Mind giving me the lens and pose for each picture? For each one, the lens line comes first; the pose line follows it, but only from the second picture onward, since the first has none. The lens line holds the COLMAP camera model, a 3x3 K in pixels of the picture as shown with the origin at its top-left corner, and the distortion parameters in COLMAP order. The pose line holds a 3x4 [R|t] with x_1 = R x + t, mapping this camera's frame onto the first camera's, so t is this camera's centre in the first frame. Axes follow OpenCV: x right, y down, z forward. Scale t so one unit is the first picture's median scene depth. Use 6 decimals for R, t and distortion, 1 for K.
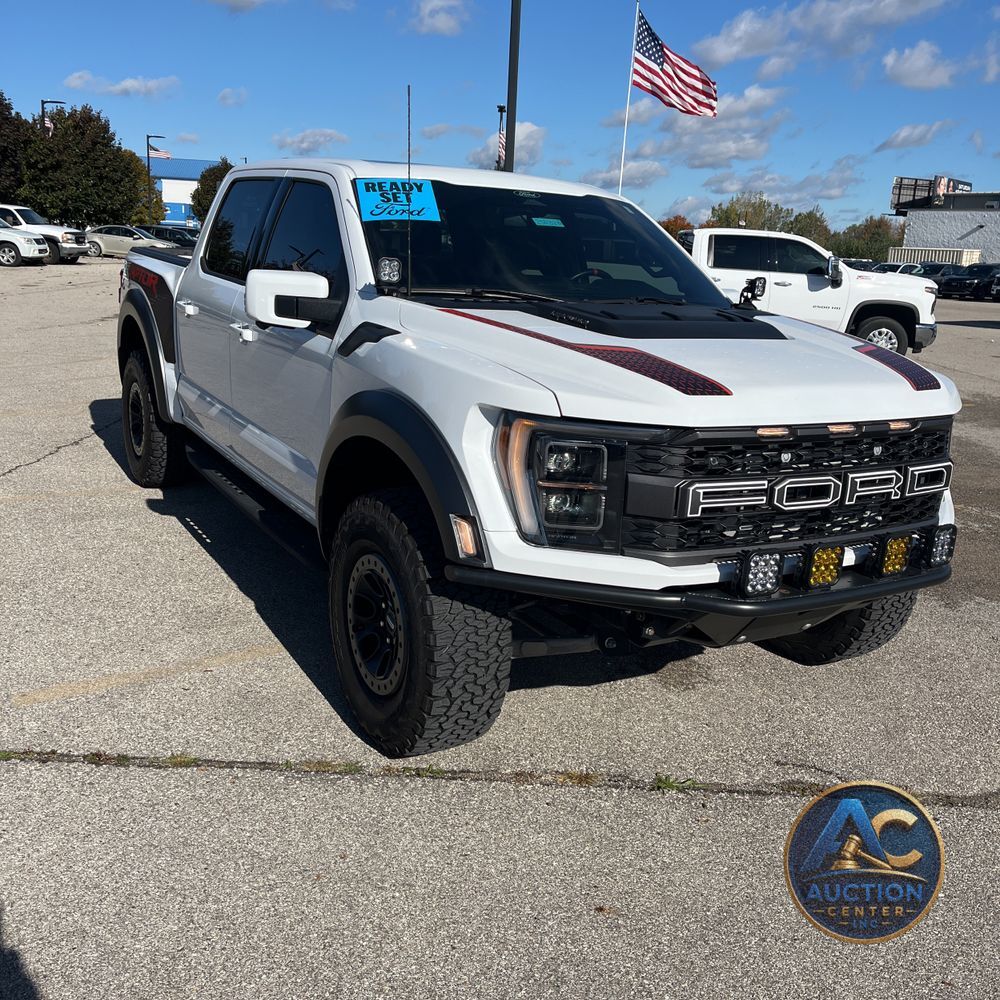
lens RADIAL K [[1005.3, 0, 500.0], [0, 1005.3, 500.0], [0, 0, 1]] dist [0.028472, -0.009741]
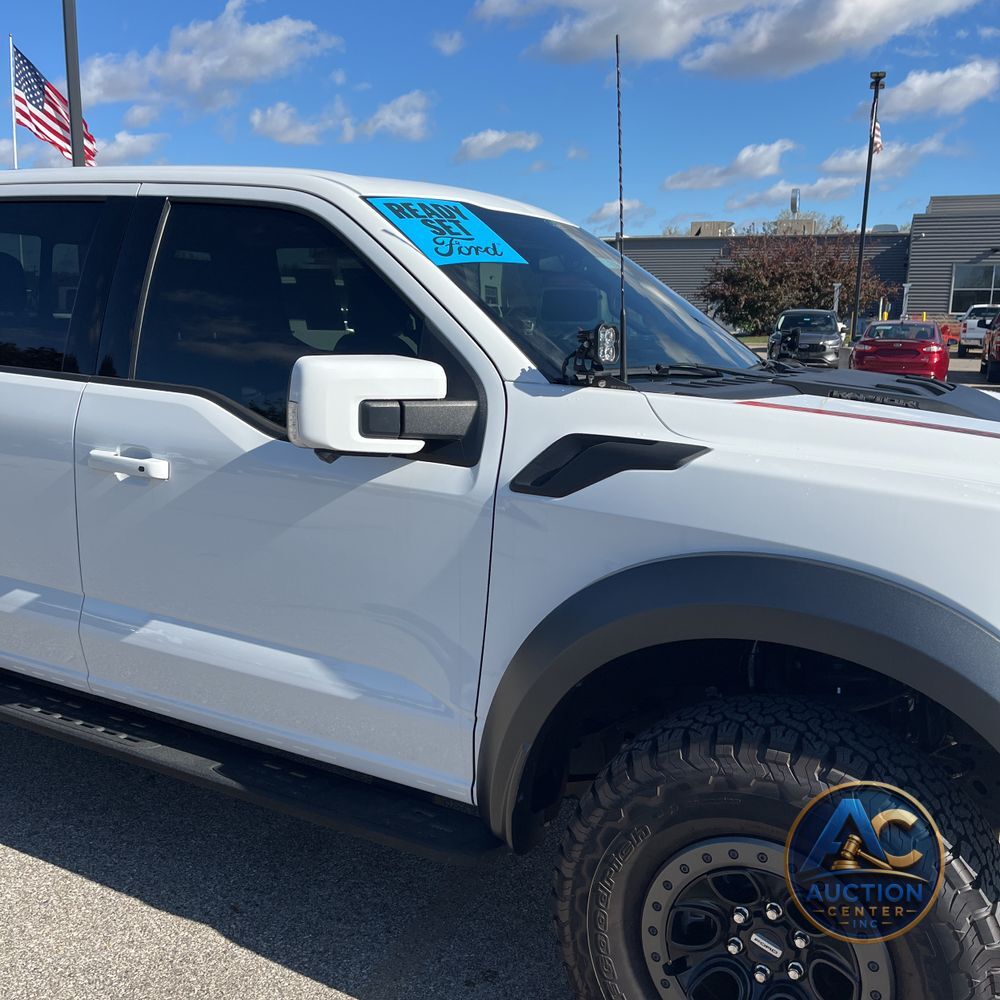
lens RADIAL K [[1013.5, 0, 500.0], [0, 1013.5, 500.0], [0, 0, 1]] dist [0.015177, 0.004721]
pose [[0.855624, -0.133738, 0.500021, -0.414537], [0.155510, 0.987832, -0.001895, -0.128133], [-0.493684, 0.079380, 0.866011, 0.457084]]
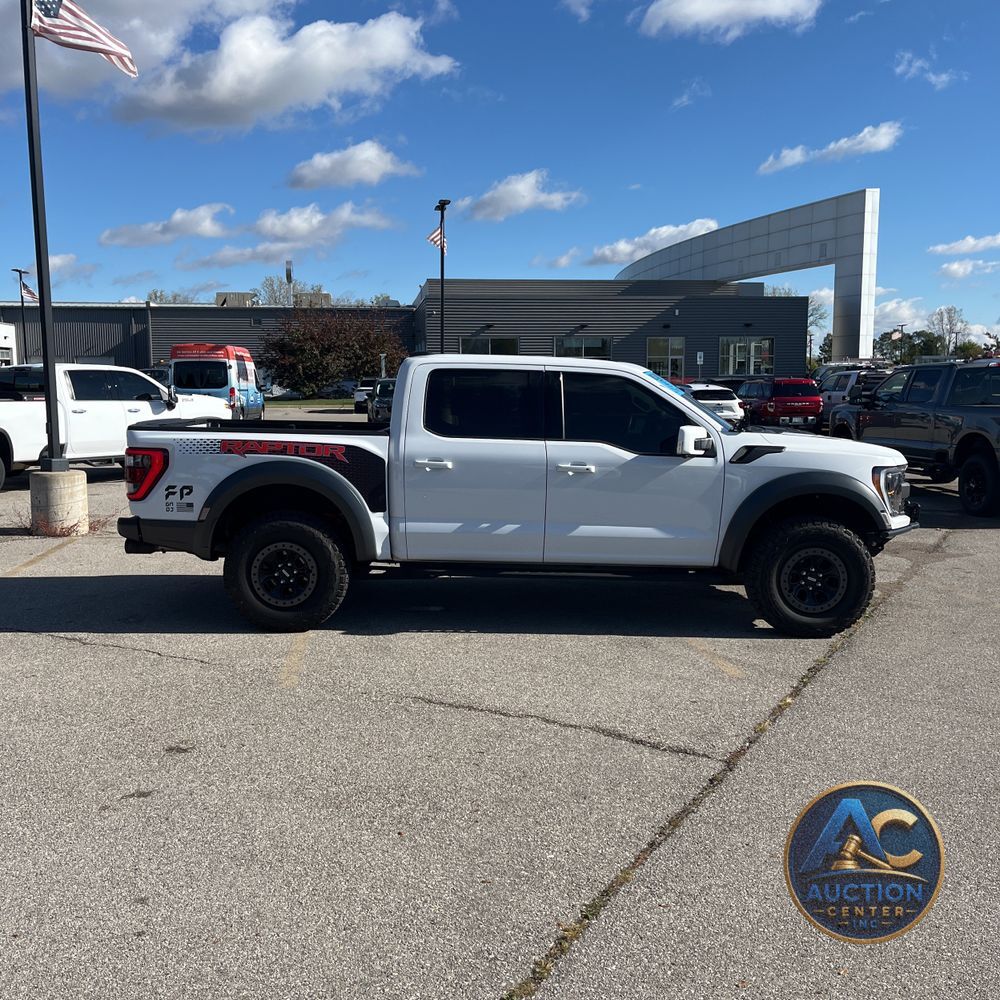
lens RADIAL K [[991.4, 0, 496.2], [0, 991.4, 490.5], [0, 0, 1]] dist [0.132397, -0.343554]
pose [[0.512879, -0.150803, 0.845111, -1.861819], [0.237367, 0.970981, 0.029211, -0.236718], [-0.824992, 0.185620, 0.533792, 0.316474]]
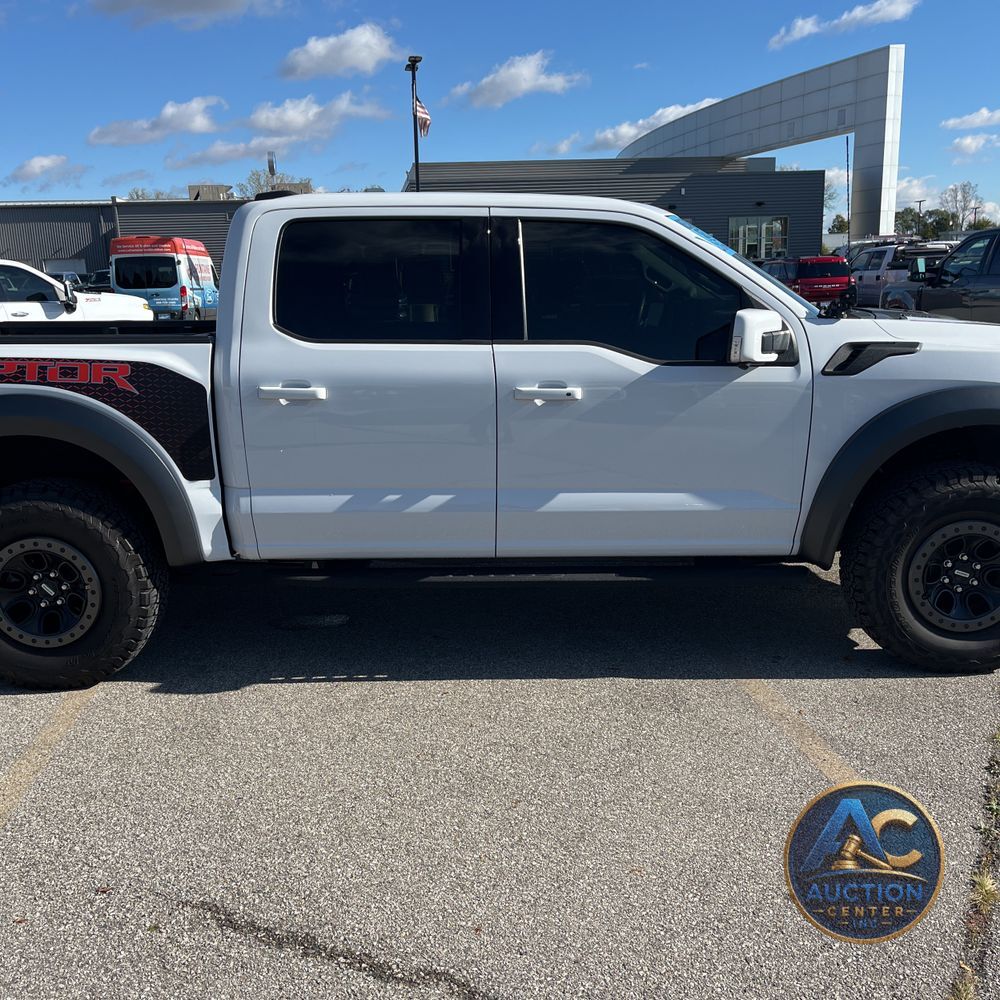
lens RADIAL K [[1005.3, 0, 500.0], [0, 1005.3, 500.0], [0, 0, 1]] dist [0.028472, -0.009741]
pose [[0.506918, -0.257356, 0.822680, -1.163085], [0.264859, 0.954725, 0.135462, -0.235822], [-0.820295, 0.149226, 0.552130, 0.639120]]
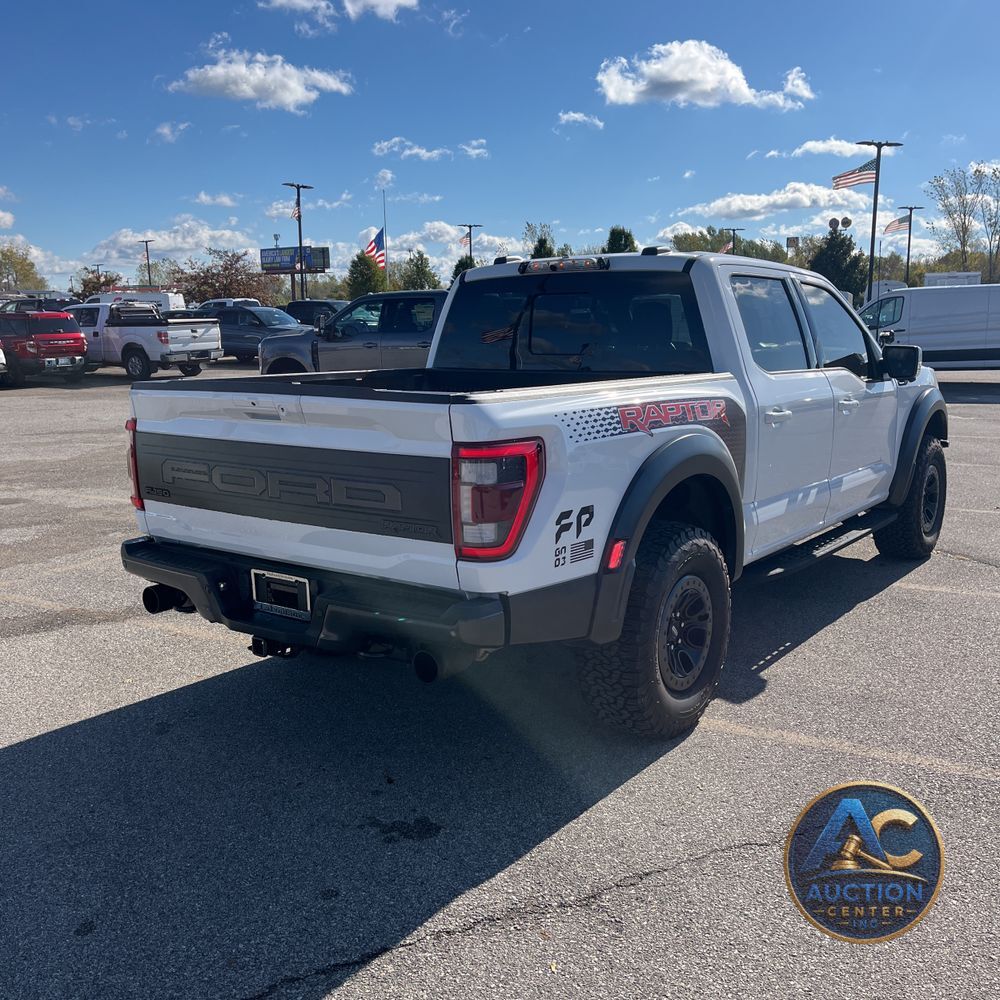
lens RADIAL K [[1001.6, 0, 500.0], [0, 1001.6, 500.0], [0, 0, 1]] dist [0.080622, -0.020499]
pose [[-0.385104, -0.219436, 0.896406, -1.391643], [0.217672, 0.922318, 0.319293, -0.621512], [-0.896836, 0.318083, -0.307423, 2.043383]]
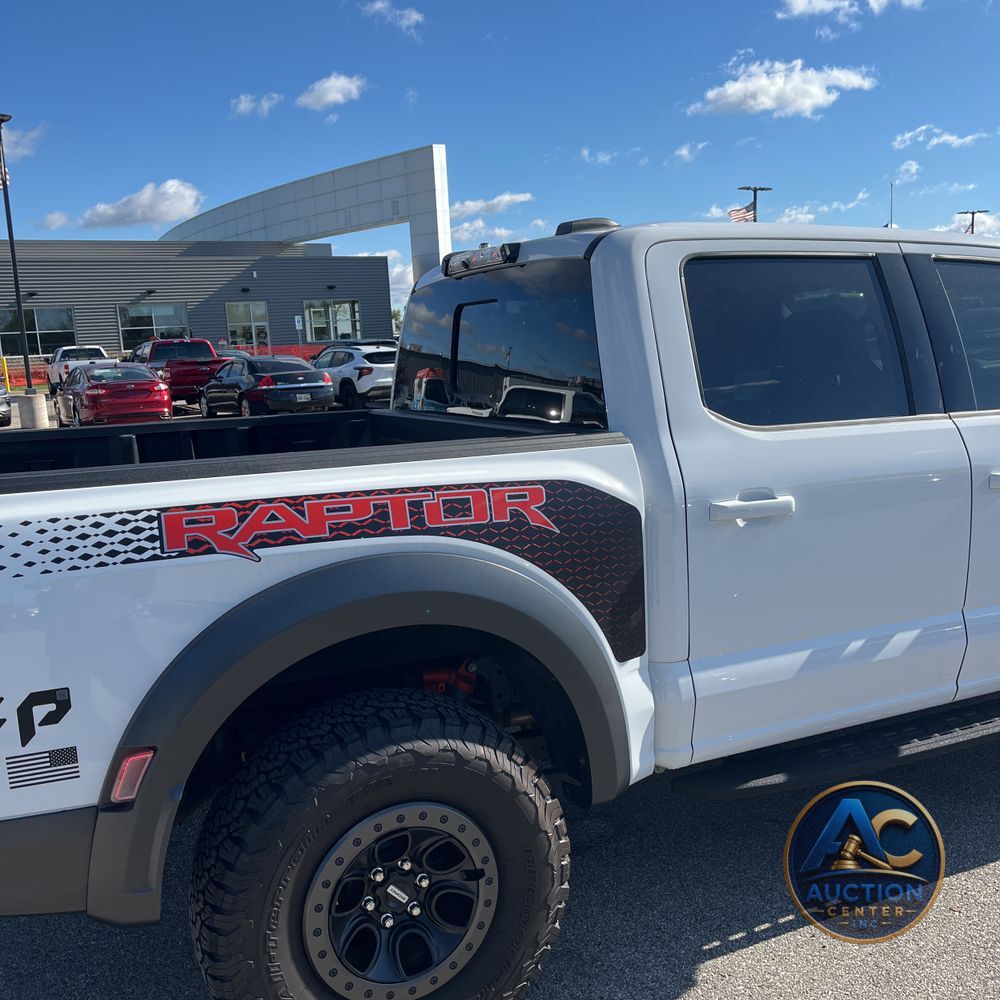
lens RADIAL K [[1013.5, 0, 500.0], [0, 1013.5, 500.0], [0, 0, 1]] dist [0.015177, 0.004721]
pose [[0.087620, -0.216982, 0.972235, -1.084489], [0.297466, 0.937157, 0.182345, -0.434147], [-0.950703, 0.273230, 0.146659, 1.404628]]
